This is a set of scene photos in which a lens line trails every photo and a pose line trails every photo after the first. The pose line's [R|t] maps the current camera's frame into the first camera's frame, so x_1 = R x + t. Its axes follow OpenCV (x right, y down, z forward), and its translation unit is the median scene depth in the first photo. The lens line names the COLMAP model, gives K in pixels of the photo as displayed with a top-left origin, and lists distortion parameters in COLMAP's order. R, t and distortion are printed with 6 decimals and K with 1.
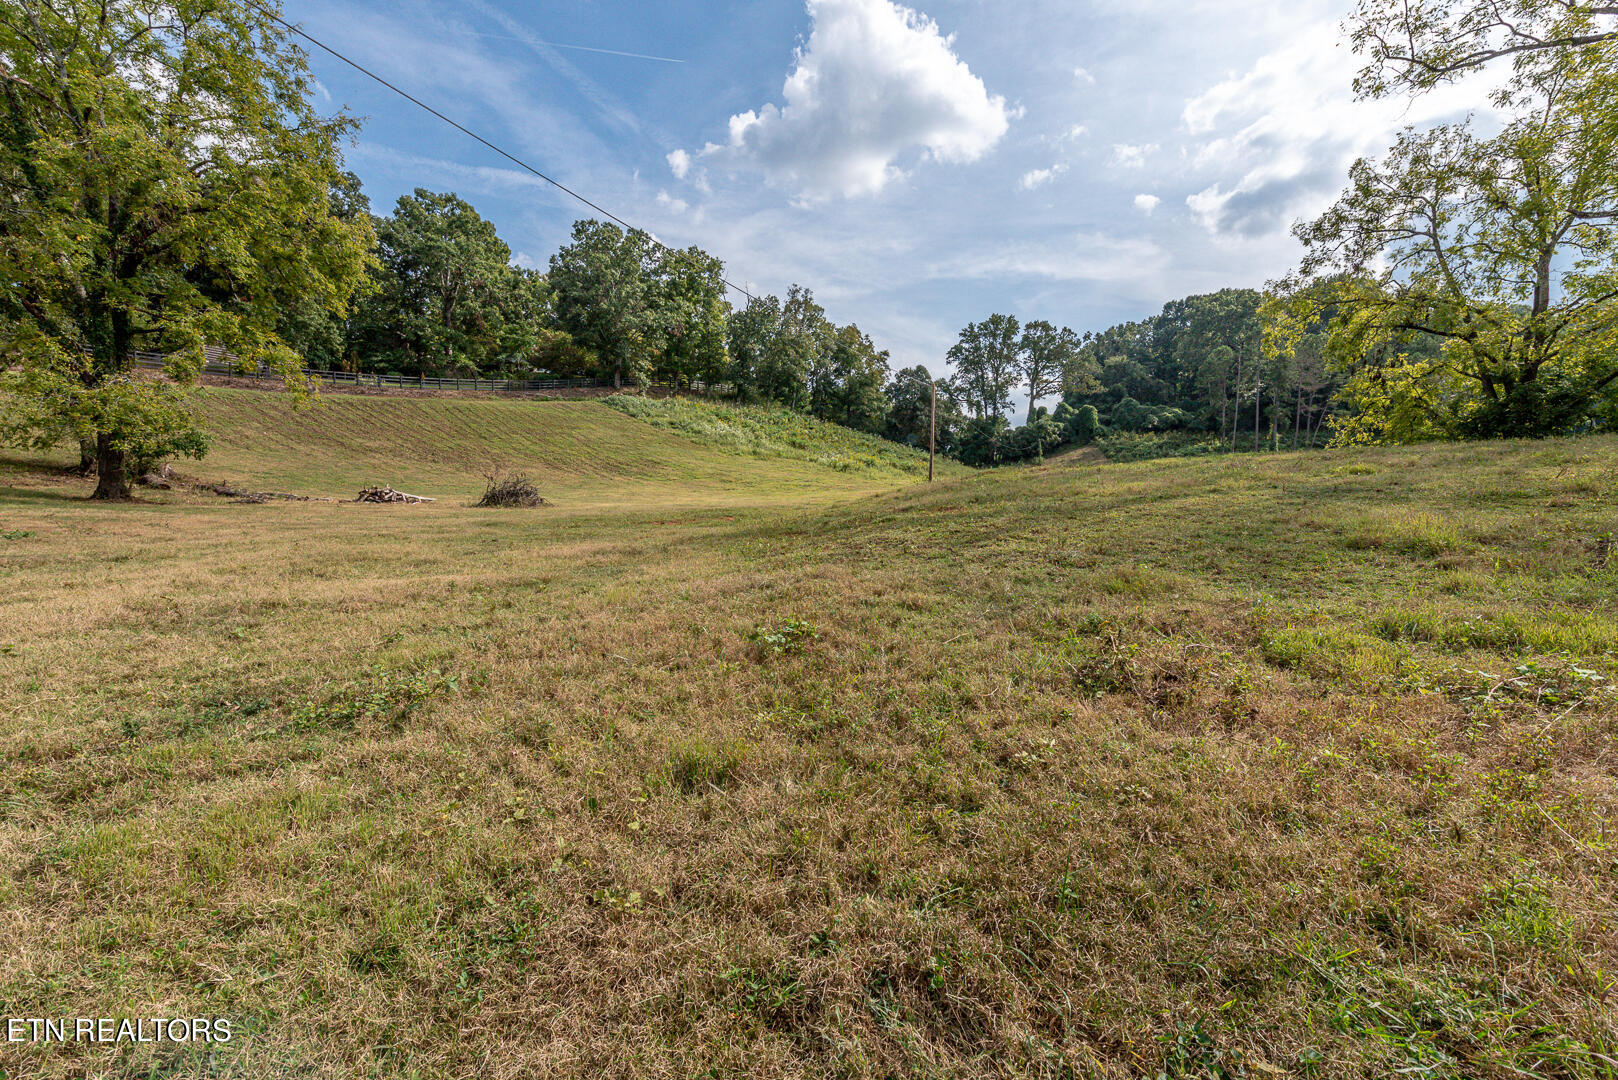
lens RADIAL K [[721.8, 0, 779.9], [0, 721.8, 544.5], [0, 0, 1]] dist [0.000005, -0.000075]
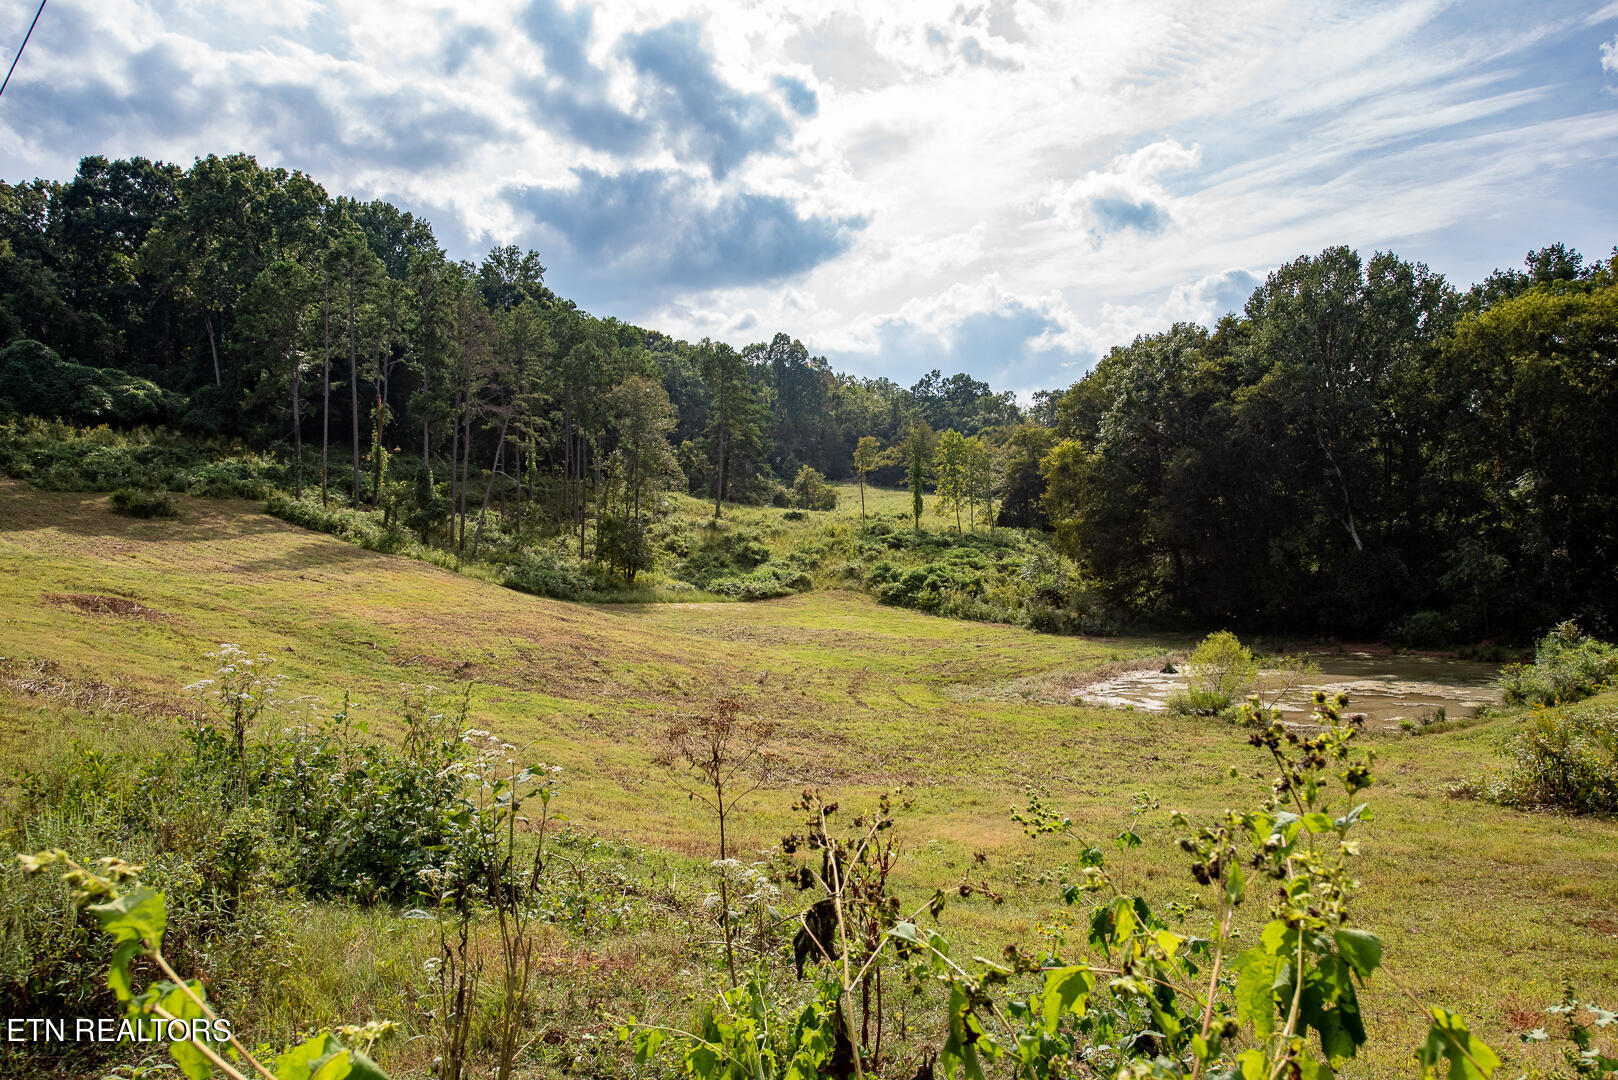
lens RADIAL K [[1071.1, 0, 837.0], [0, 1071.1, 538.3], [0, 0, 1]] dist [0.004510, 0.001617]
pose [[0.355136, 0.004973, 0.934801, 0.059111], [0.062917, 0.997591, -0.029210, -0.037622], [-0.932695, 0.069189, 0.353968, 0.337188]]
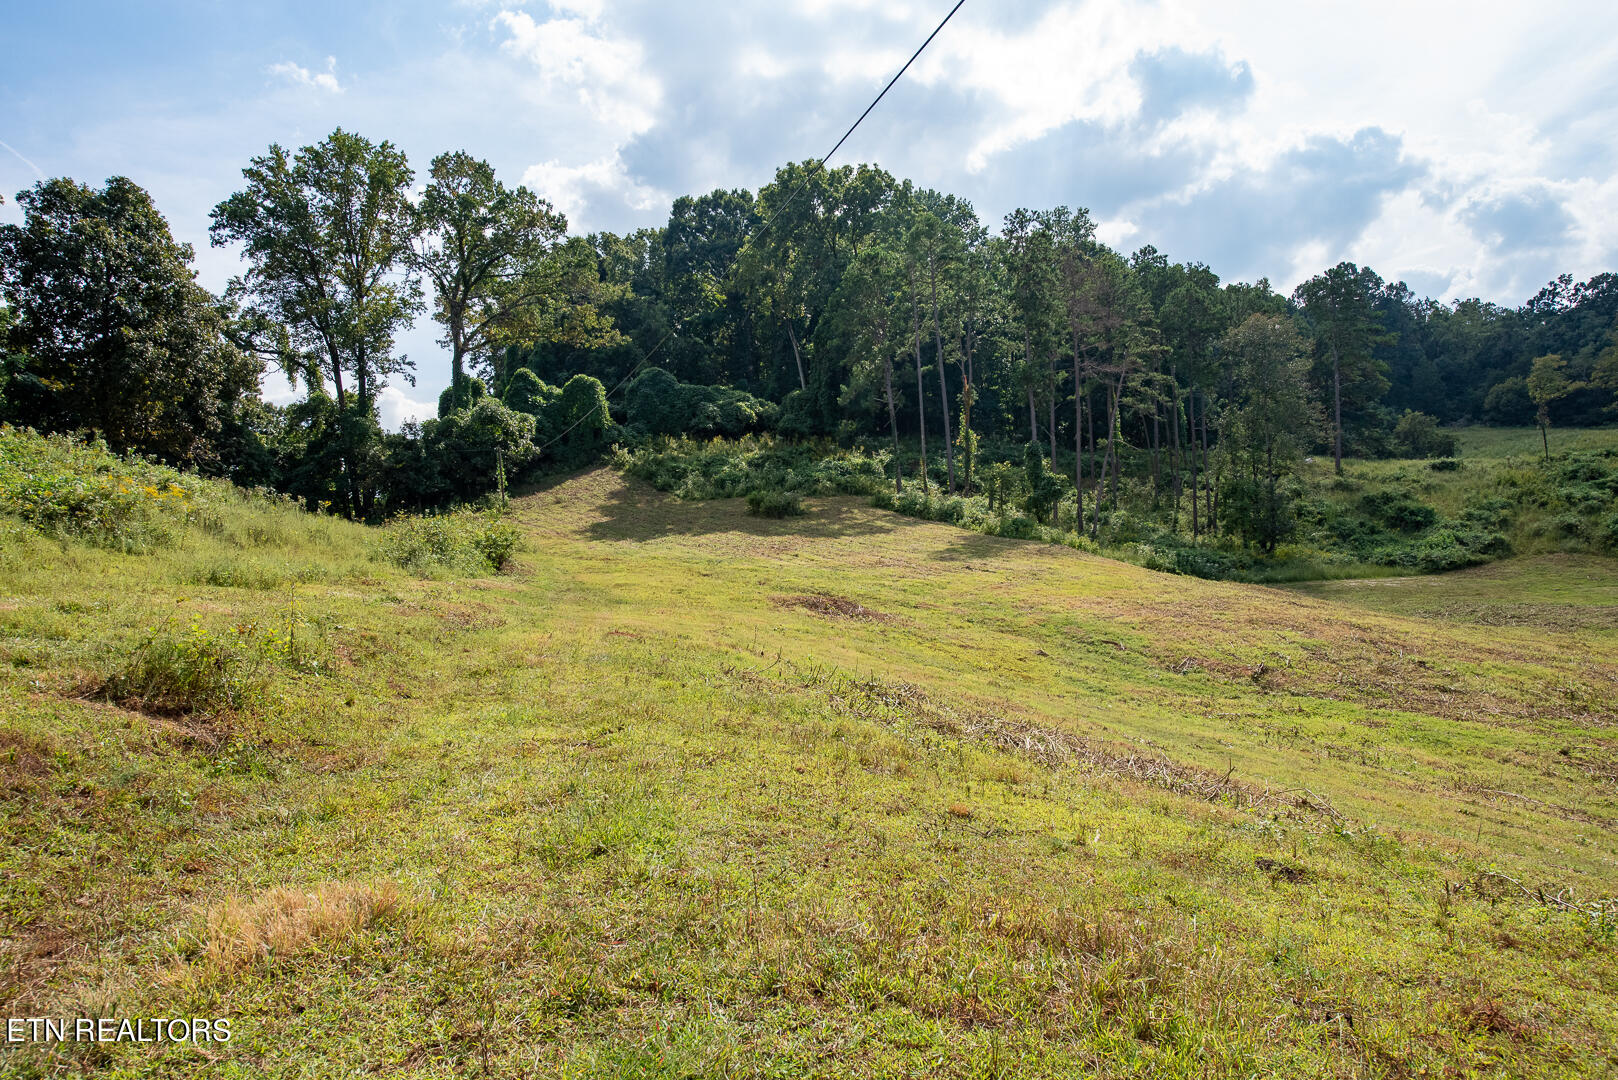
lens RADIAL K [[1071.1, 0, 837.0], [0, 1071.1, 538.3], [0, 0, 1]] dist [0.004510, 0.001617]
pose [[0.720250, -0.044075, 0.692314, 0.080660], [0.111590, 0.992344, -0.052918, -0.042517], [-0.684681, 0.115369, 0.719654, 0.427409]]
